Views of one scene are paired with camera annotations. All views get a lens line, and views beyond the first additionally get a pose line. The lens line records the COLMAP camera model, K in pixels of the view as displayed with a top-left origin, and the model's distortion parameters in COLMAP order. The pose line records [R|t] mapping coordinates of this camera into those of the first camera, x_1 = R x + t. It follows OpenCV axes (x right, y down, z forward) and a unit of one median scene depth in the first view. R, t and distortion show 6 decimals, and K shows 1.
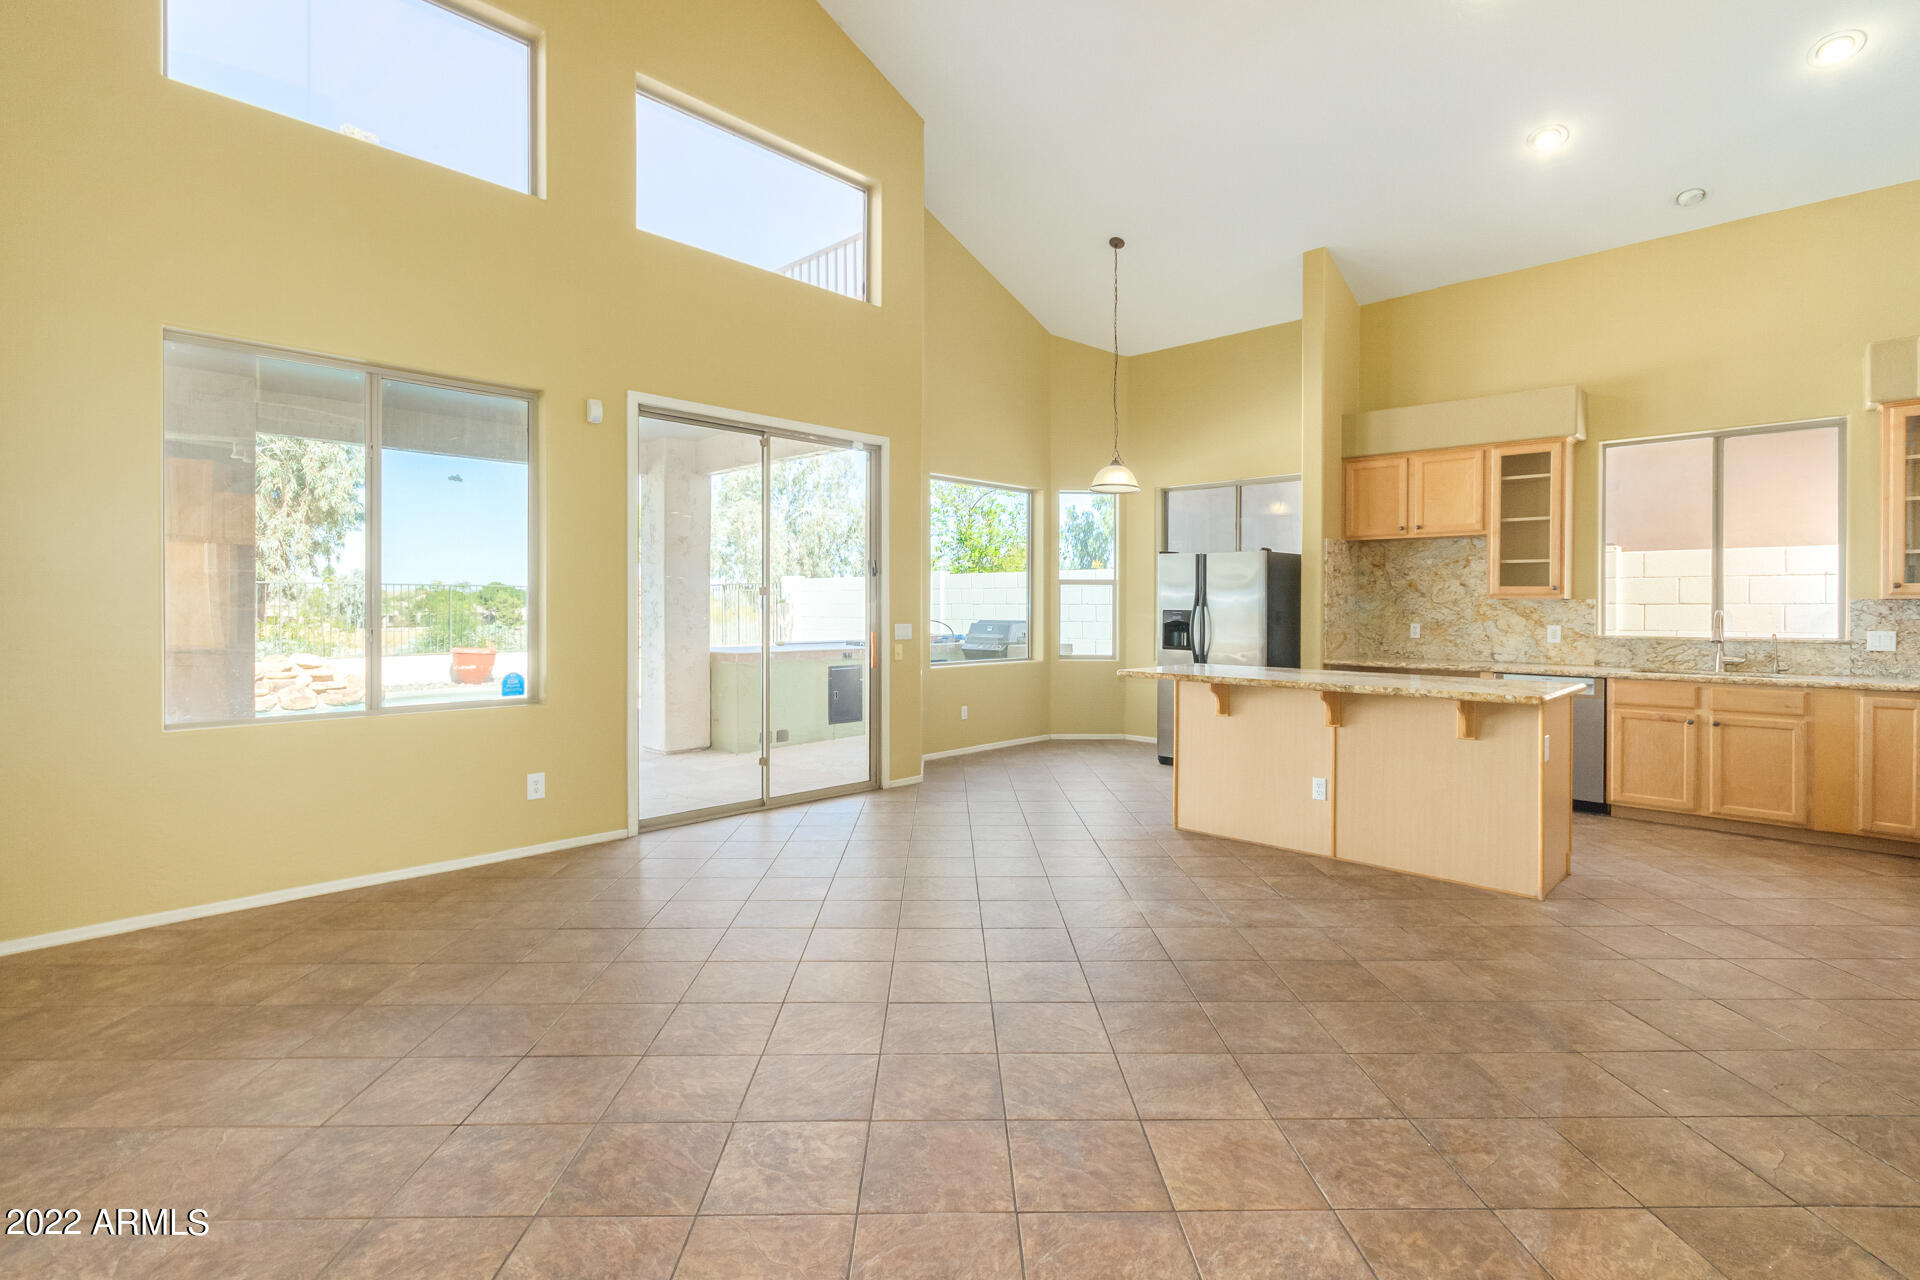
lens RADIAL K [[883.3, 0, 967.2], [0, 883.3, 610.8], [0, 0, 1]] dist [0.002738, 0.000292]
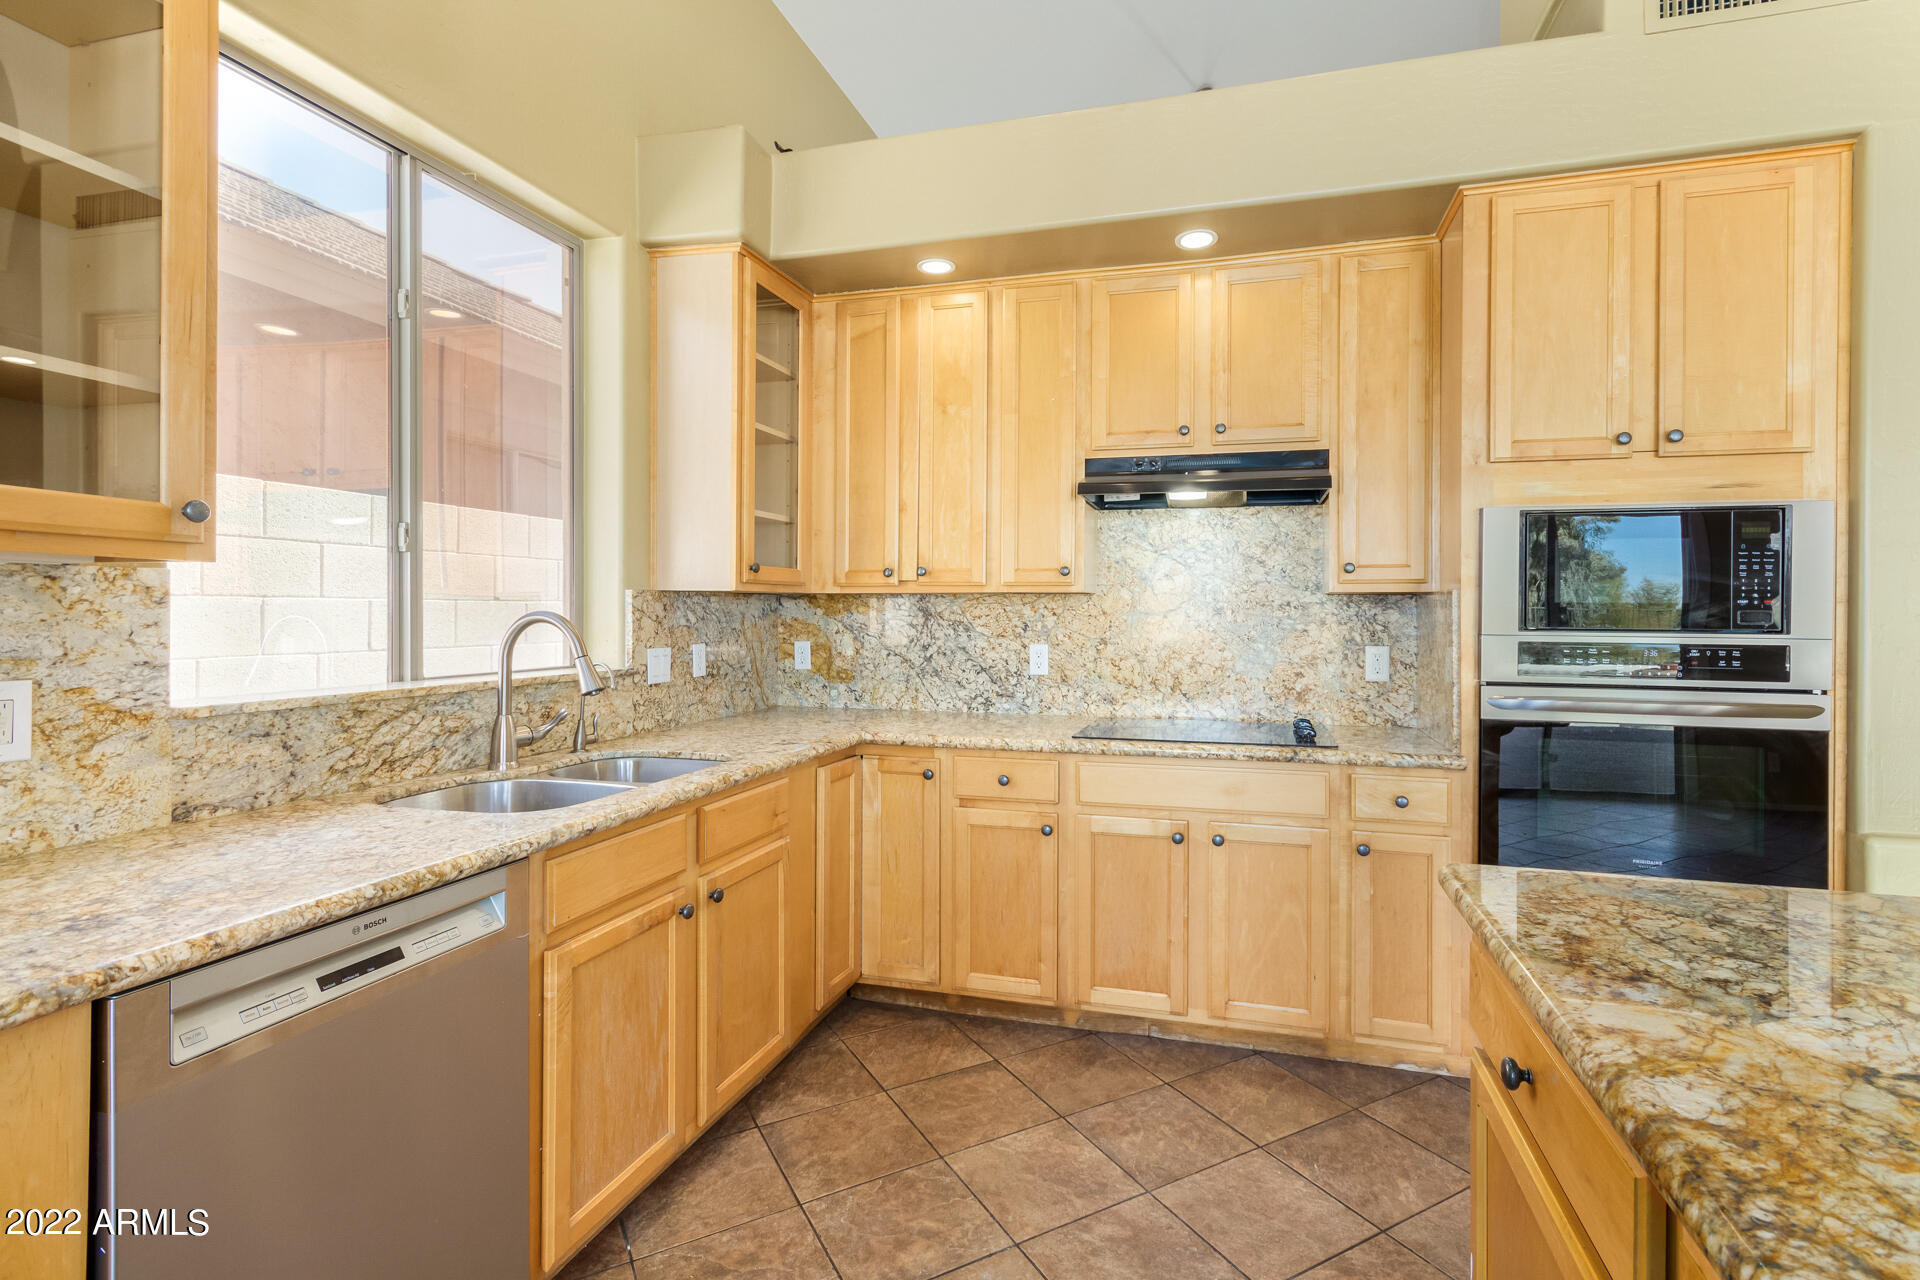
lens RADIAL K [[911.2, 0, 1001.0], [0, 911.2, 613.2], [0, 0, 1]] dist [-0.000032, -0.000119]
pose [[-0.481308, -0.006091, 0.876531, 0.363257], [-0.002277, 0.999981, 0.005699, -0.002189], [-0.876549, 0.000747, -0.481312, 0.924020]]
